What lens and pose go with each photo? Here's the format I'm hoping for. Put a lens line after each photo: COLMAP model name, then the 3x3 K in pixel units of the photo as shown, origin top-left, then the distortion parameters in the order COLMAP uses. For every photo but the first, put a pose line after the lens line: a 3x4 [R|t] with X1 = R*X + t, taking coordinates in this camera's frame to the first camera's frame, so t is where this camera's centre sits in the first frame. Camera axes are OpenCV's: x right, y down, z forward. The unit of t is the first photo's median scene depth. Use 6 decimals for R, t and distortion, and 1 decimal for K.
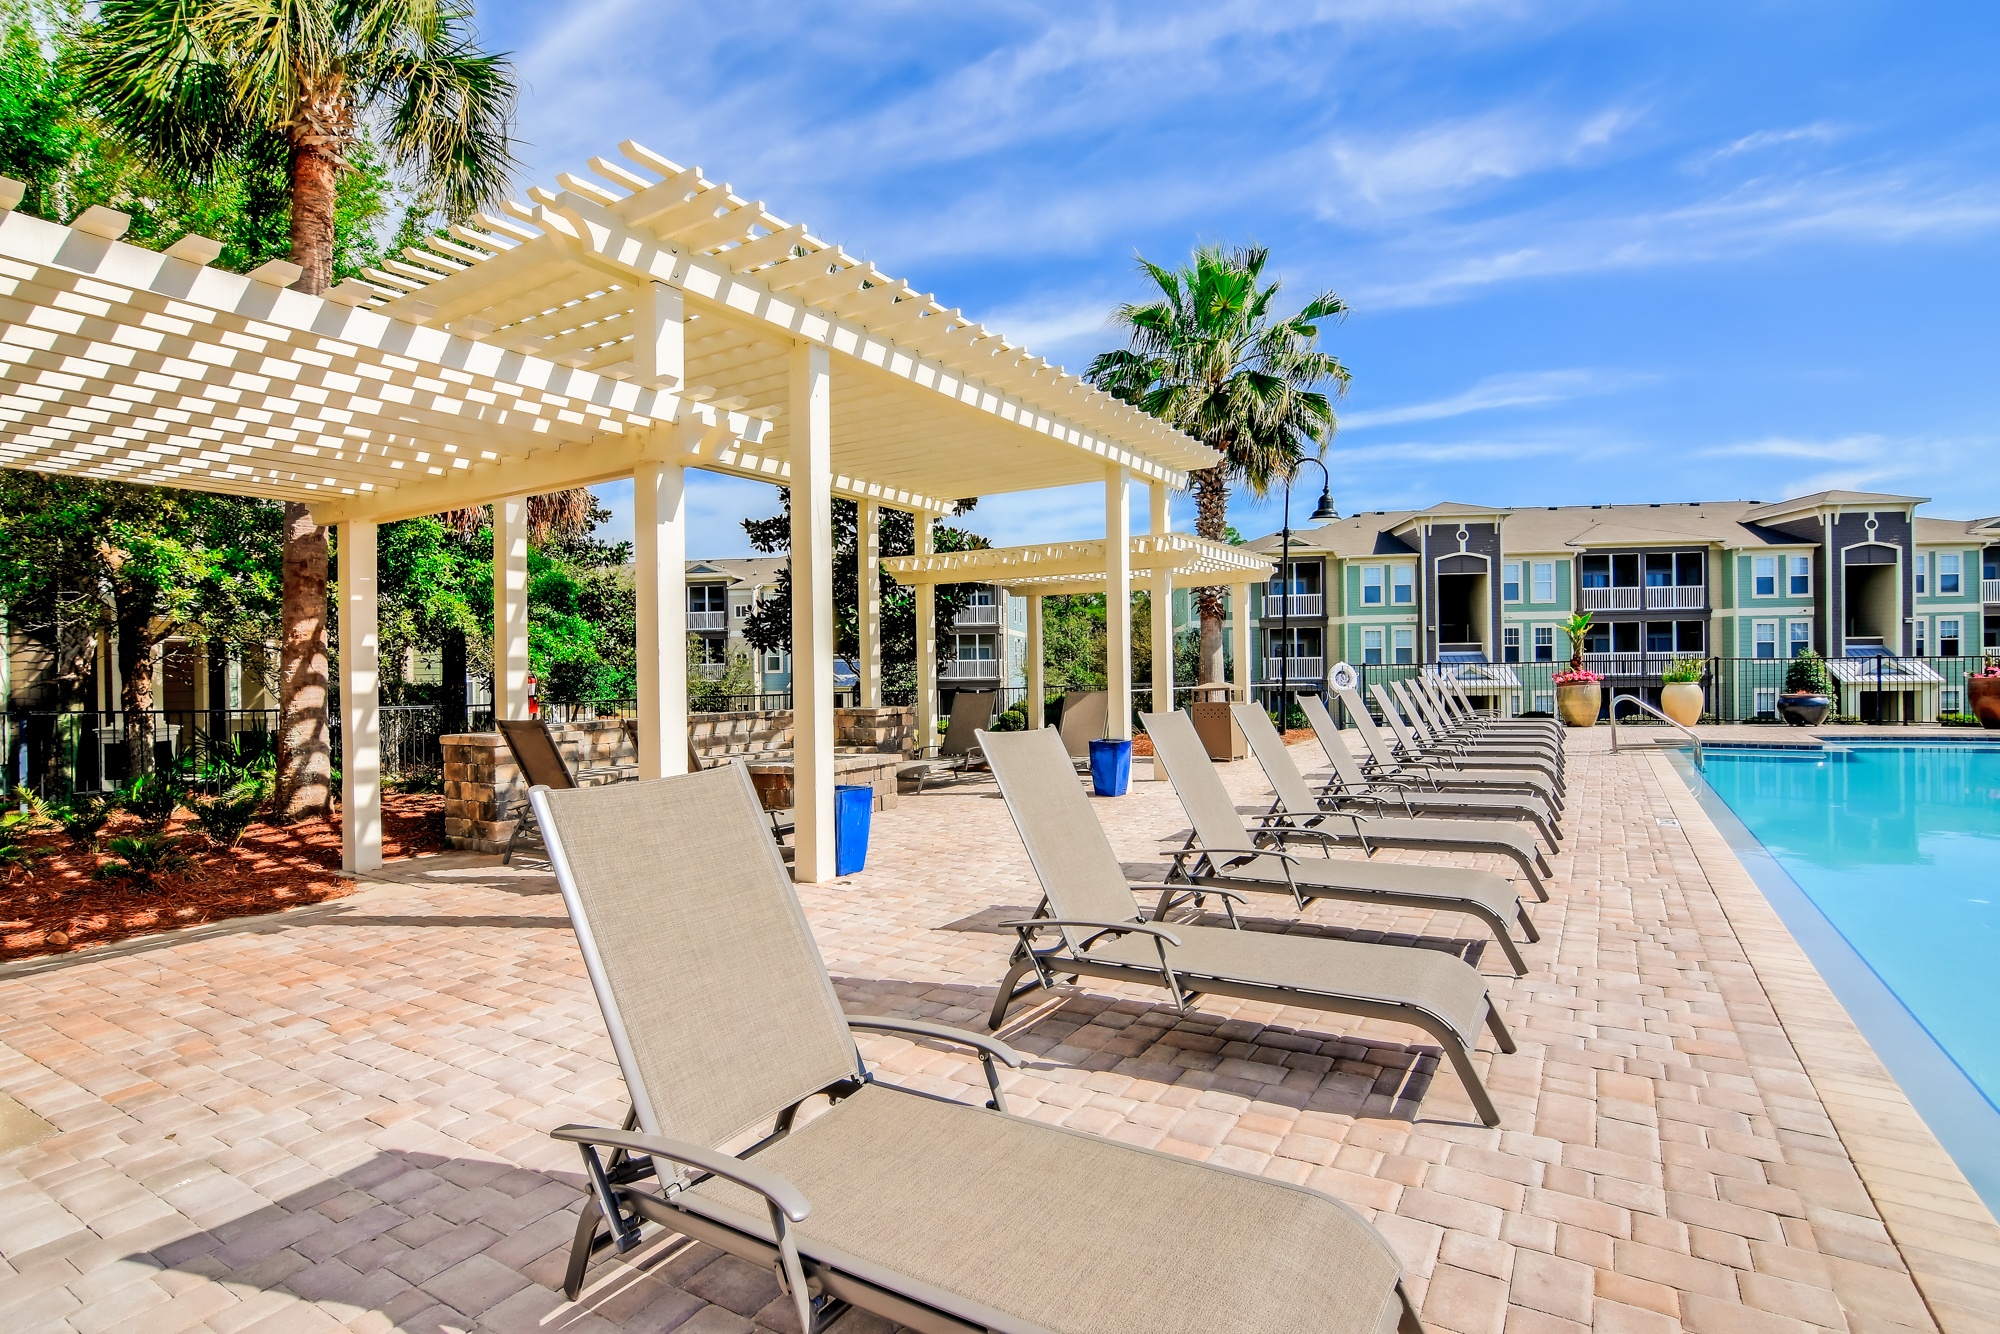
lens RADIAL K [[969.6, 0, 1000.0], [0, 969.6, 667.0], [0, 0, 1]] dist [-0.012057, -0.000544]
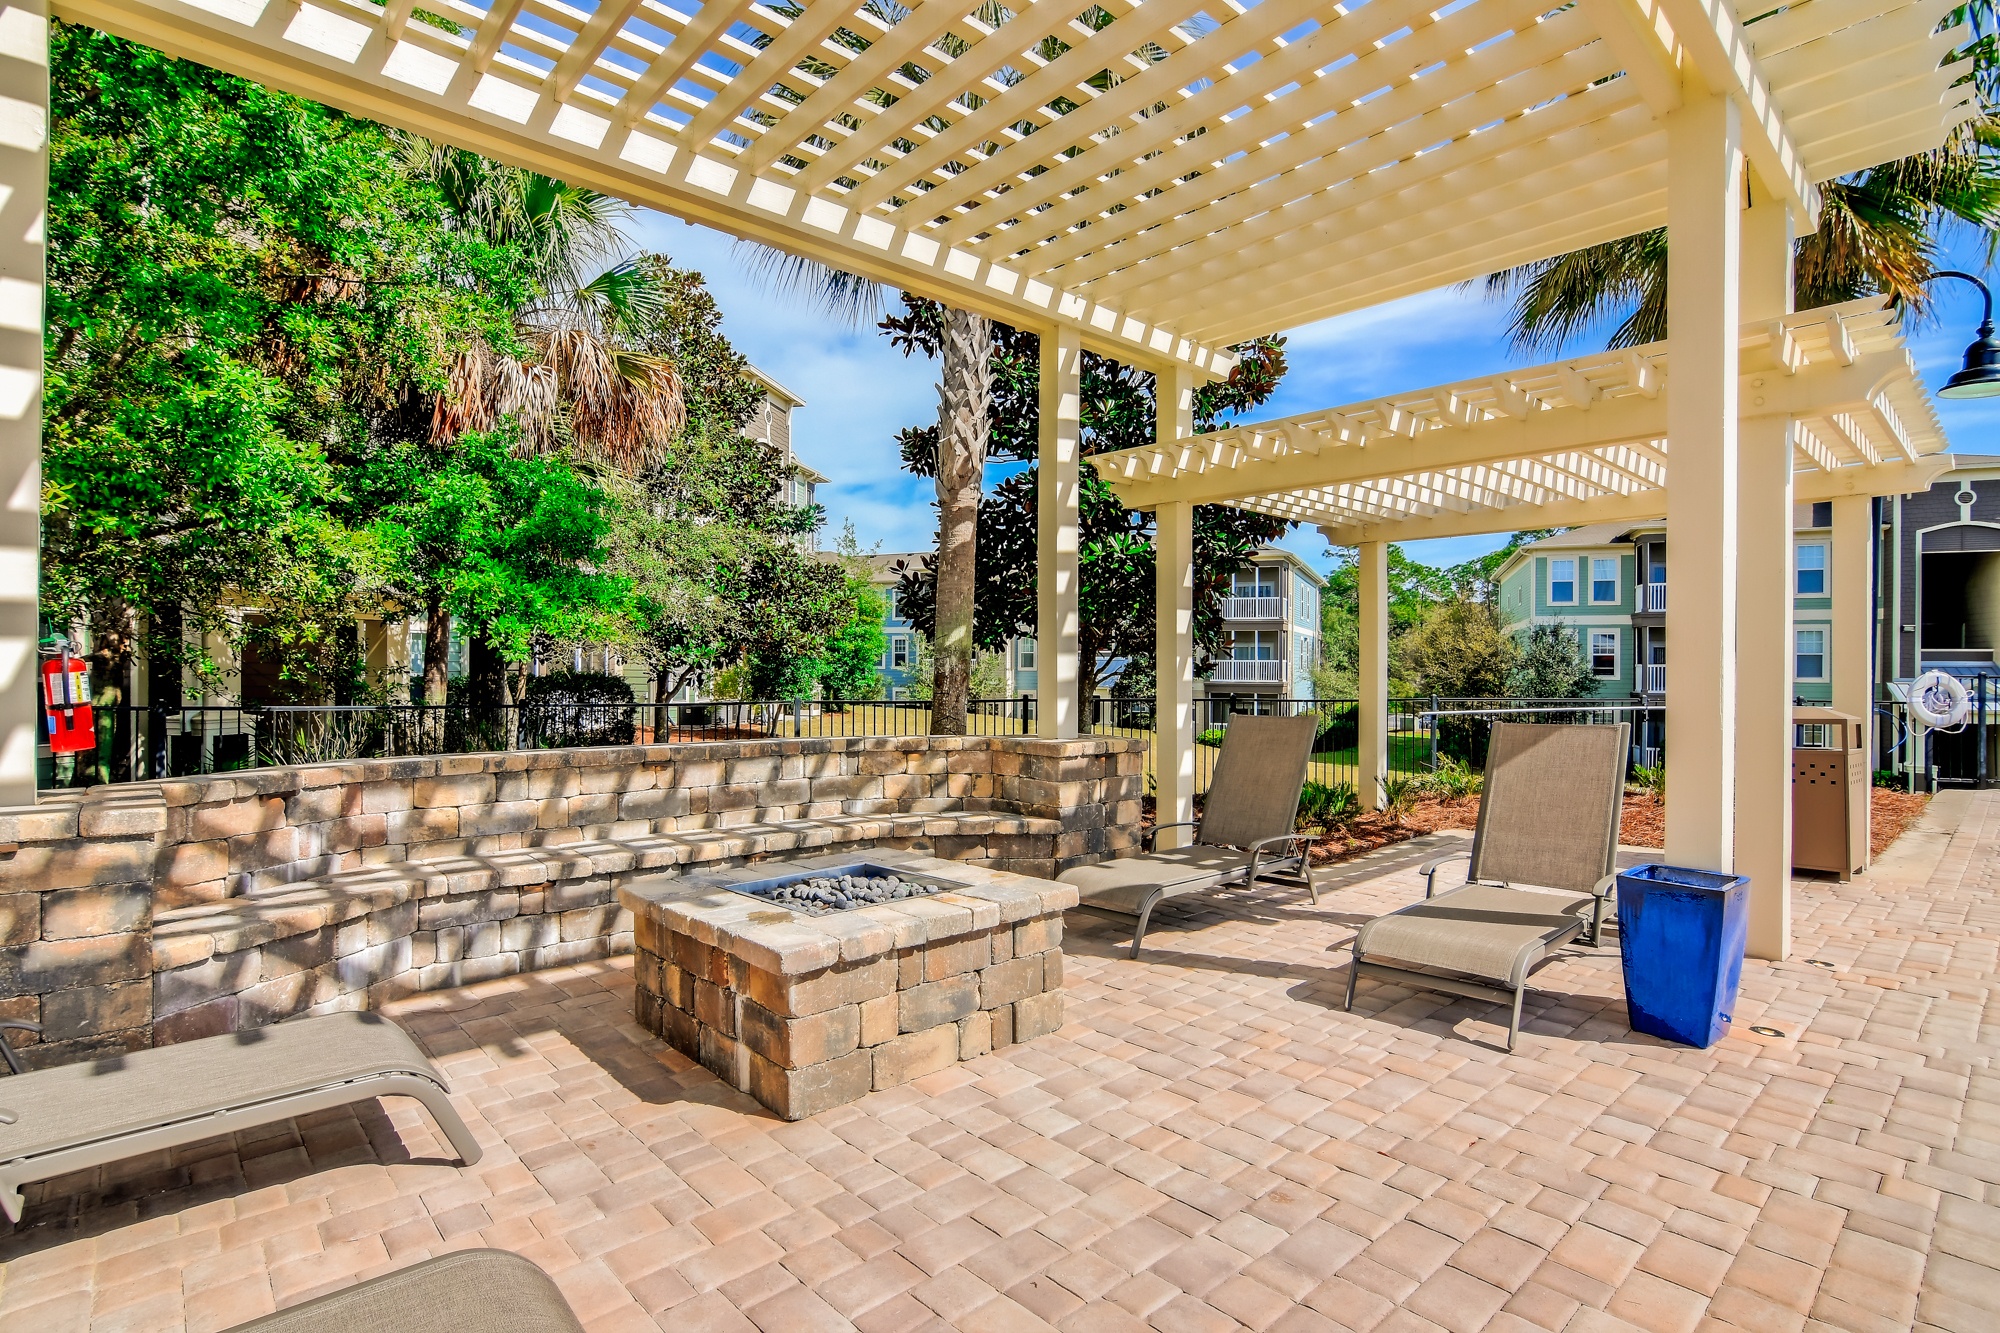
lens RADIAL K [[969.6, 0, 1000.0], [0, 969.6, 666.5], [0, 0, 1]] dist [-0.012057, -0.000544]
pose [[0.961128, 0.020611, -0.275333, -0.006424], [-0.020799, 0.999781, 0.002237, 0.001105], [0.275319, 0.003577, 0.961346, 0.139141]]
